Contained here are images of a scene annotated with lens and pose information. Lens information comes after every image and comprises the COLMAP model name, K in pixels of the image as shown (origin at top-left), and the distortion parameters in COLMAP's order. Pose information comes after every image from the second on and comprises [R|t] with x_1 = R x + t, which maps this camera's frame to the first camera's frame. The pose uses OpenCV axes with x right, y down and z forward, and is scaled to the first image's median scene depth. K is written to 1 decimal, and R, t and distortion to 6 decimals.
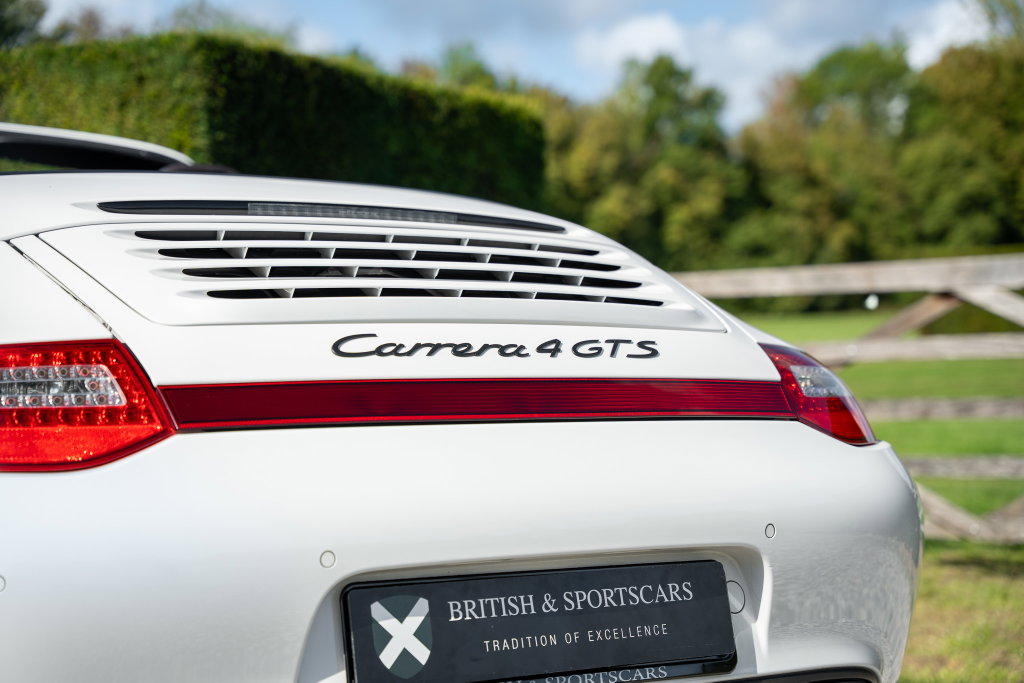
lens RADIAL K [[1915.3, 0, 512.0], [0, 1915.3, 341.5], [0, 0, 1]] dist [0.269789, -0.081584]
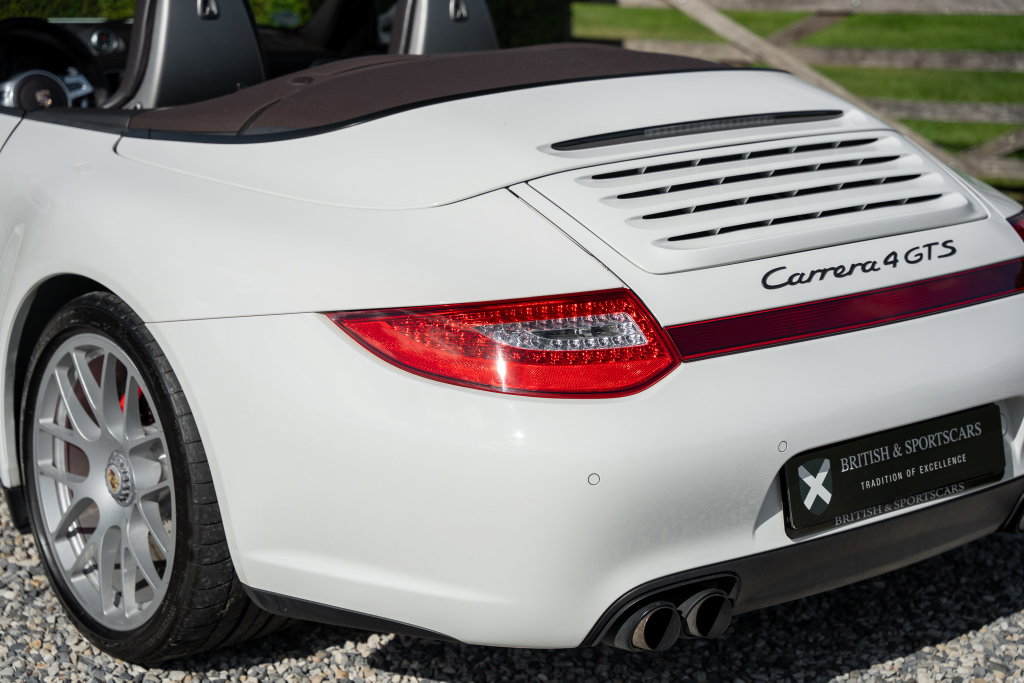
lens RADIAL K [[1915.3, 0, 512.0], [0, 1915.3, 341.5], [0, 0, 1]] dist [0.269789, -0.081584]
pose [[0.995540, -0.007738, 0.094019, -0.391775], [-0.017556, 0.964026, 0.265227, -0.311444], [-0.092689, -0.265695, 0.959591, -0.321520]]
